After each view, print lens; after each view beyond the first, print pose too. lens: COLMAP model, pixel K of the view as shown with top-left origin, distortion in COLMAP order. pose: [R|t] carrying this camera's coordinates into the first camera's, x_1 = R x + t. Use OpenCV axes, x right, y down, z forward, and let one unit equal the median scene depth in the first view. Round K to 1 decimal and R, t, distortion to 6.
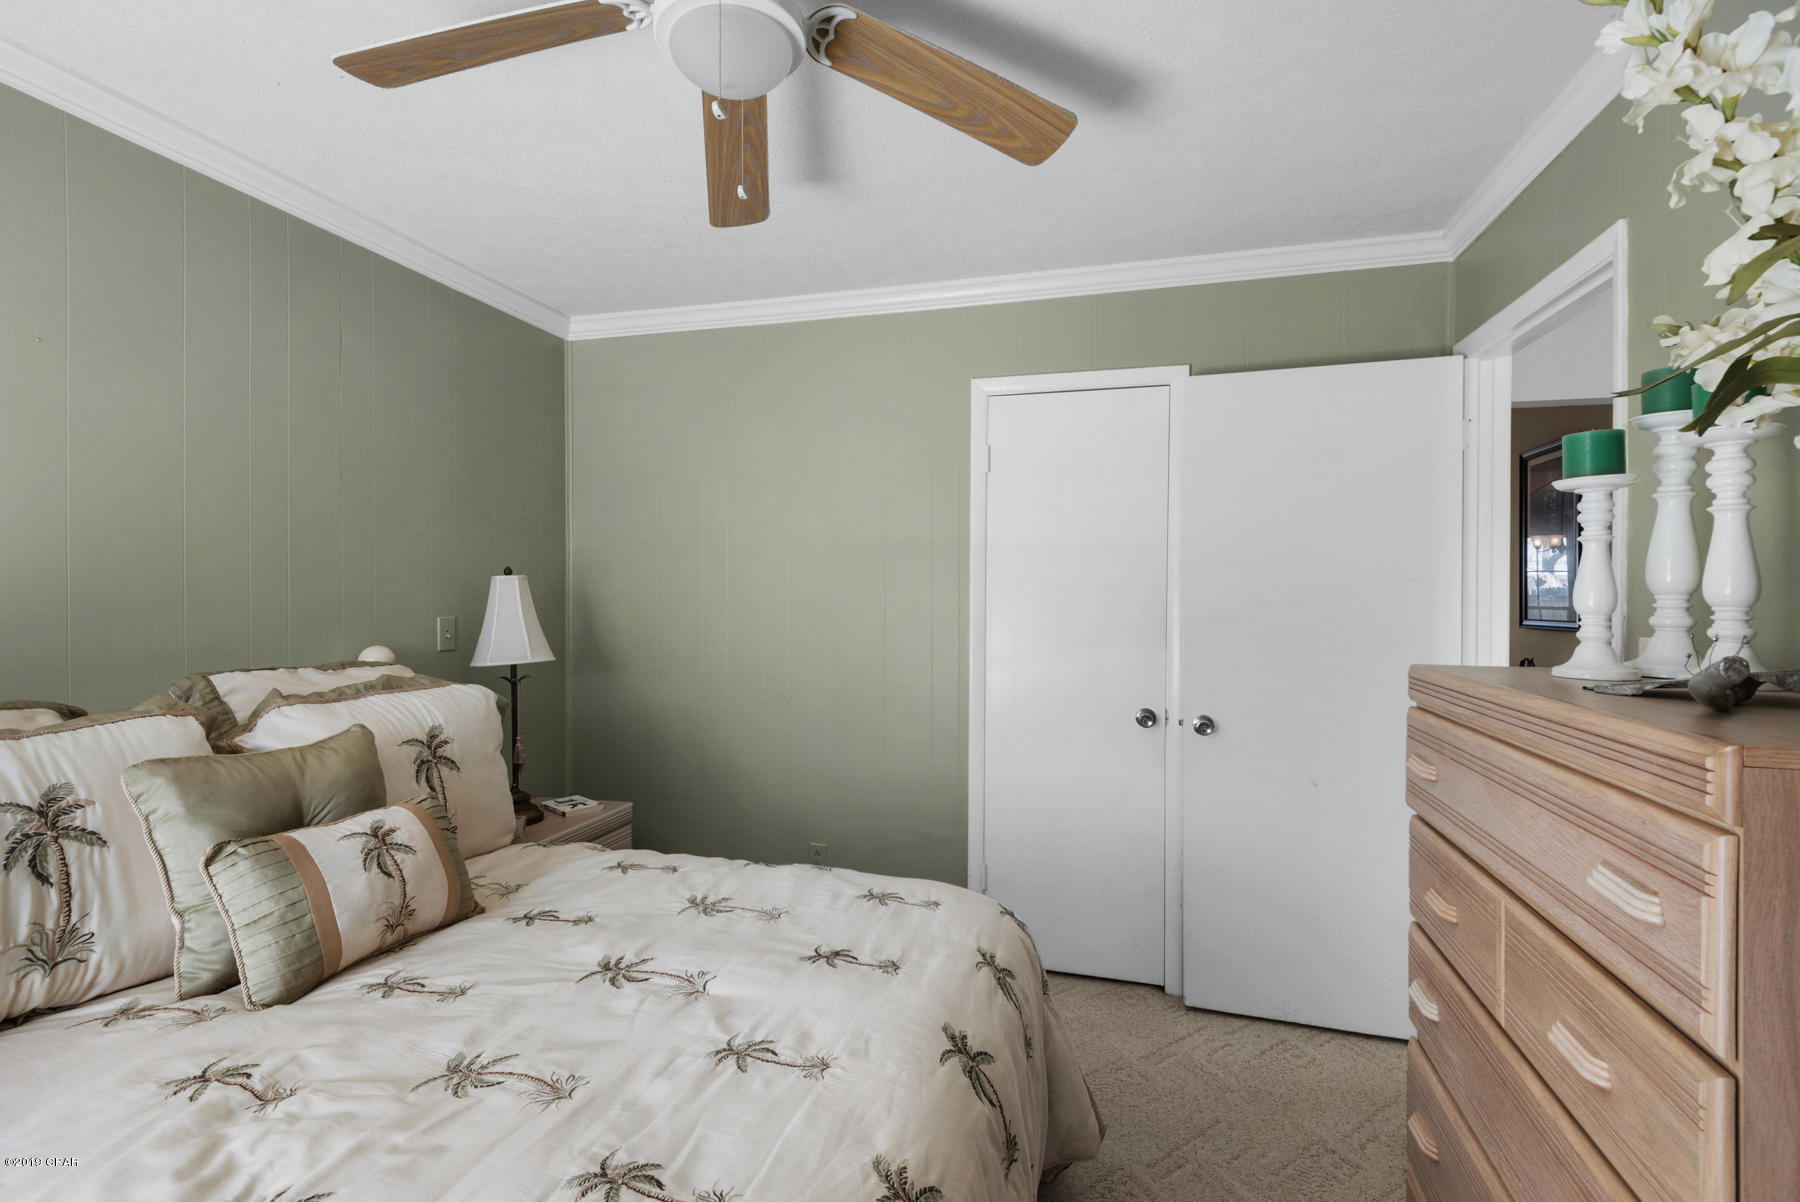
lens RADIAL K [[810.7, 0, 900.0], [0, 810.7, 601.0], [0, 0, 1]] dist [0.000974, -0.000059]
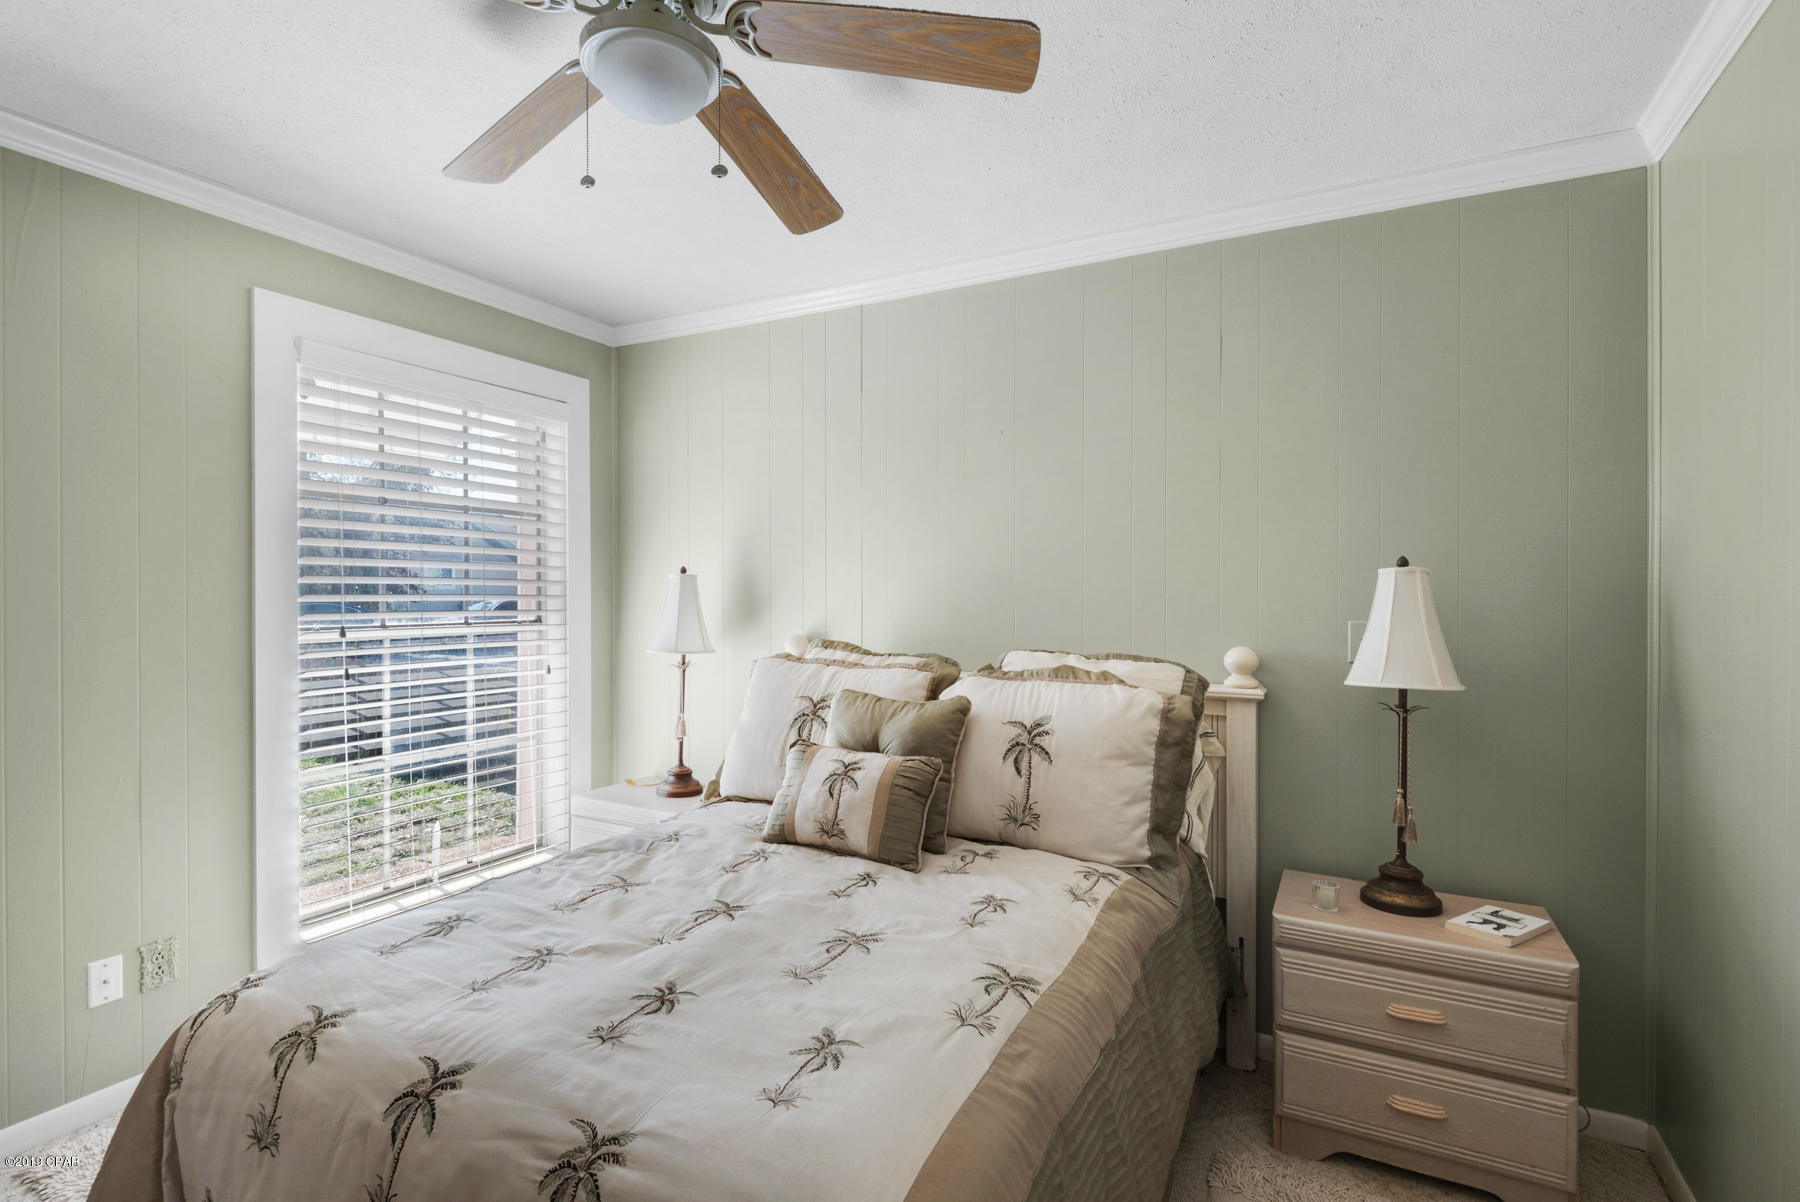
lens RADIAL K [[860.9, 0, 896.6], [0, 860.9, 588.6], [0, 0, 1]] dist [0.032808, -0.000083]
pose [[-0.215152, 0.007003, -0.976555, 0.779989], [-0.011420, 0.999888, 0.009687, -0.030673], [0.976514, 0.013237, -0.215048, 1.416705]]
